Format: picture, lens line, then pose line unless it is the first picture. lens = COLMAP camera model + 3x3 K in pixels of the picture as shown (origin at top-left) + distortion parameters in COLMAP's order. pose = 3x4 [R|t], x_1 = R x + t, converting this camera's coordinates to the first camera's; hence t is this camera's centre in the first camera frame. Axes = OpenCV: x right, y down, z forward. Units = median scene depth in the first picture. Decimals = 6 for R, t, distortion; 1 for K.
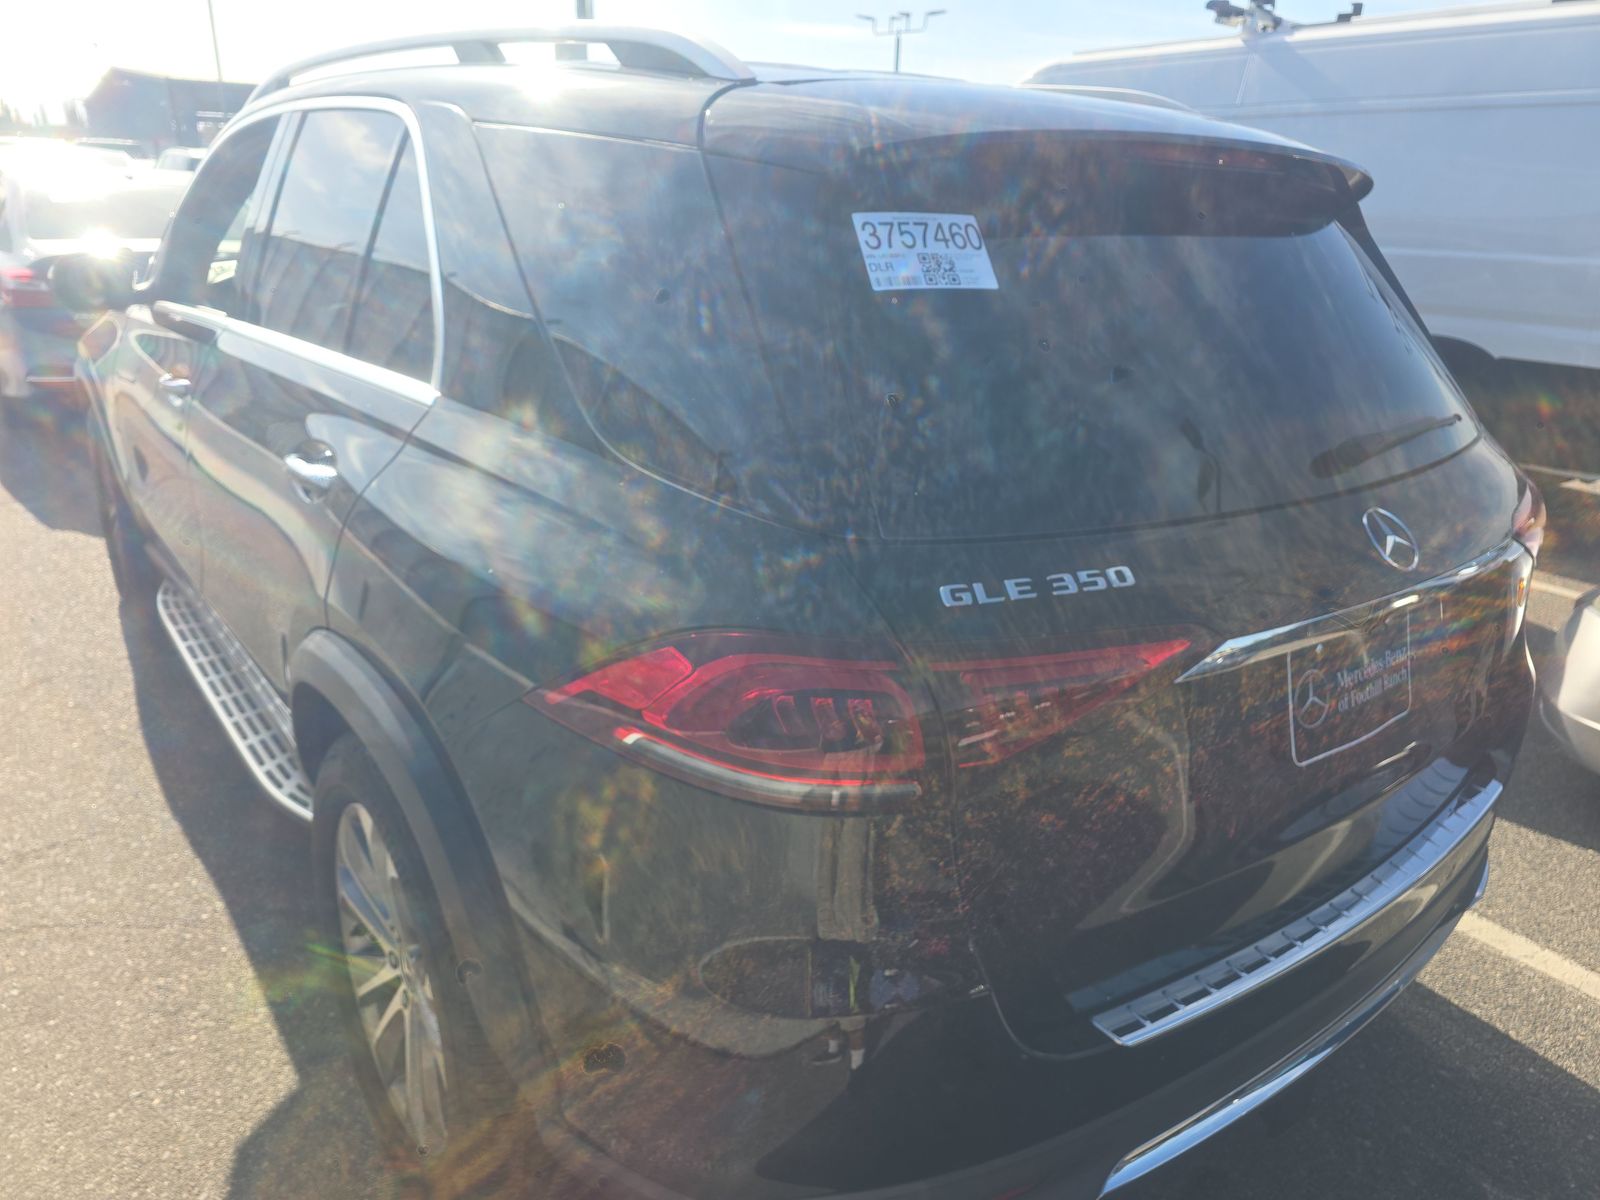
lens RADIAL K [[1074.2, 0, 793.6], [0, 1074.2, 606.7], [0, 0, 1]] dist [0.056157, -0.047409]
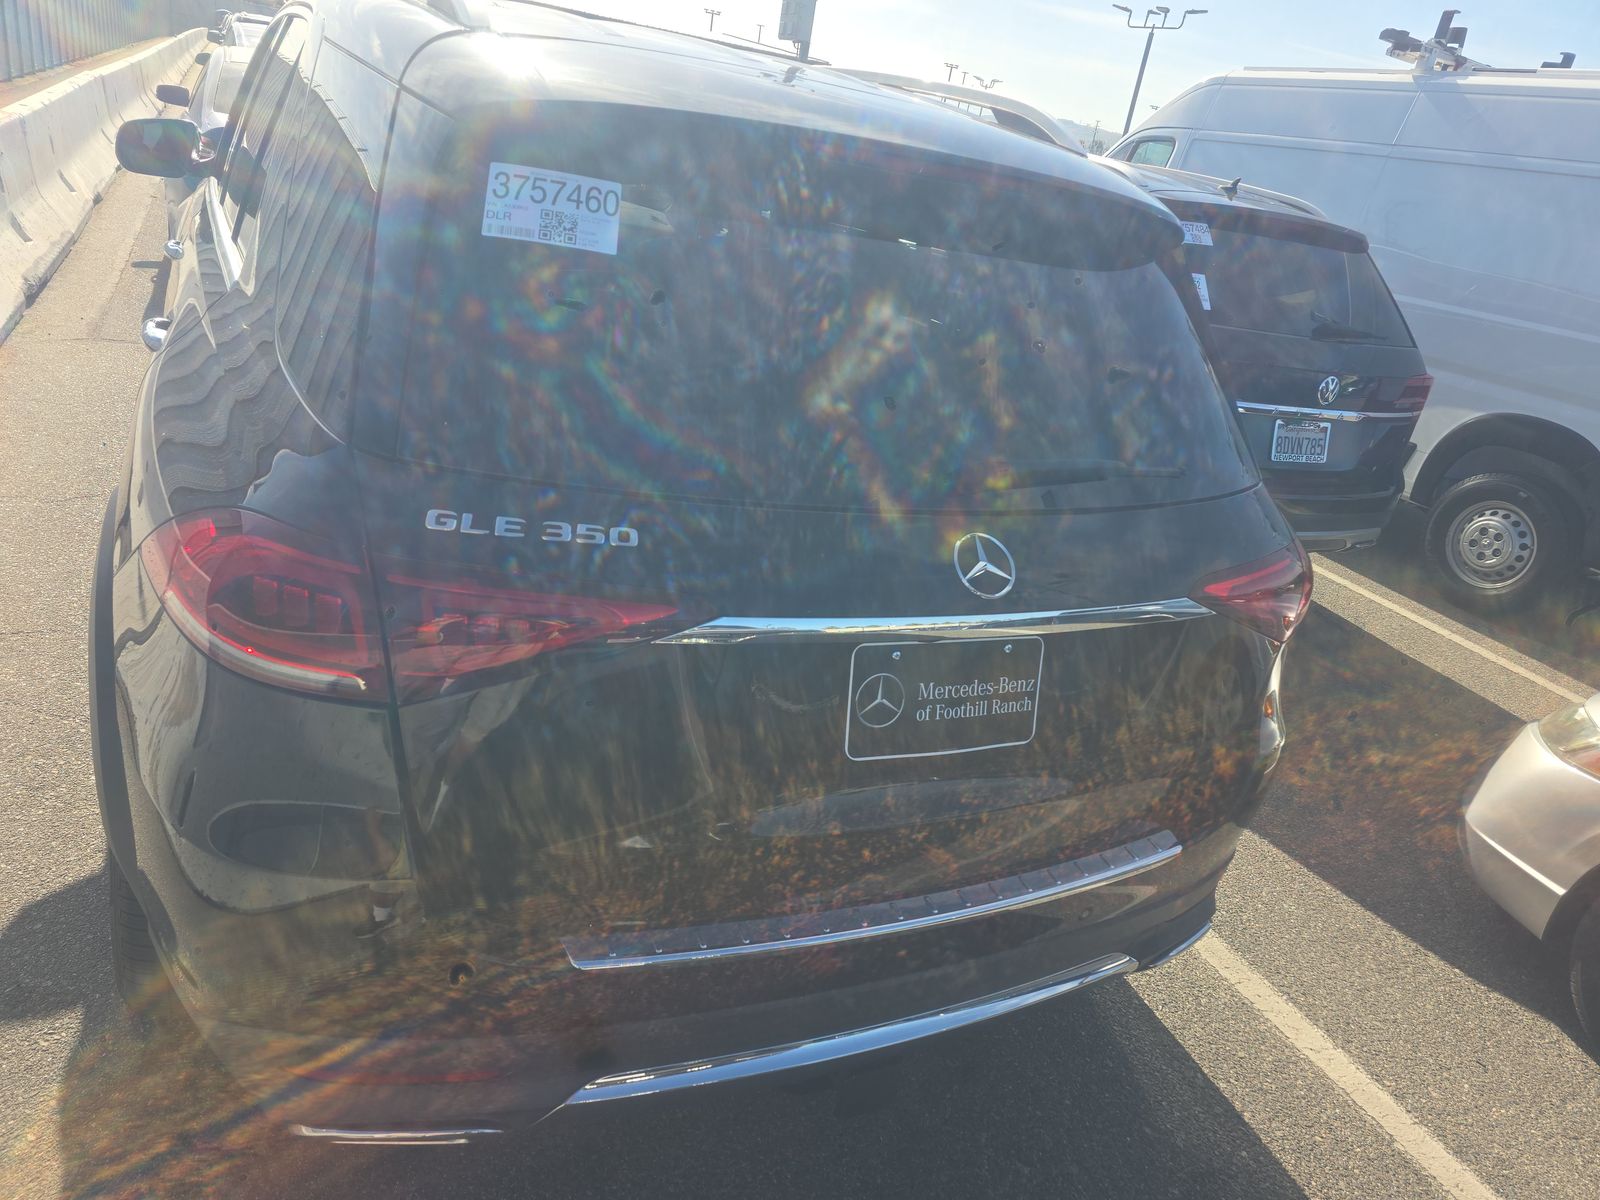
lens RADIAL K [[1058.1, 0, 800.0], [0, 1058.1, 600.0], [0, 0, 1]] dist [0.058985, -0.039015]
pose [[0.970721, 0.198439, -0.135361, 0.565112], [-0.195161, 0.980065, 0.037202, -0.035907], [0.140045, -0.009696, 0.990098, -0.013523]]
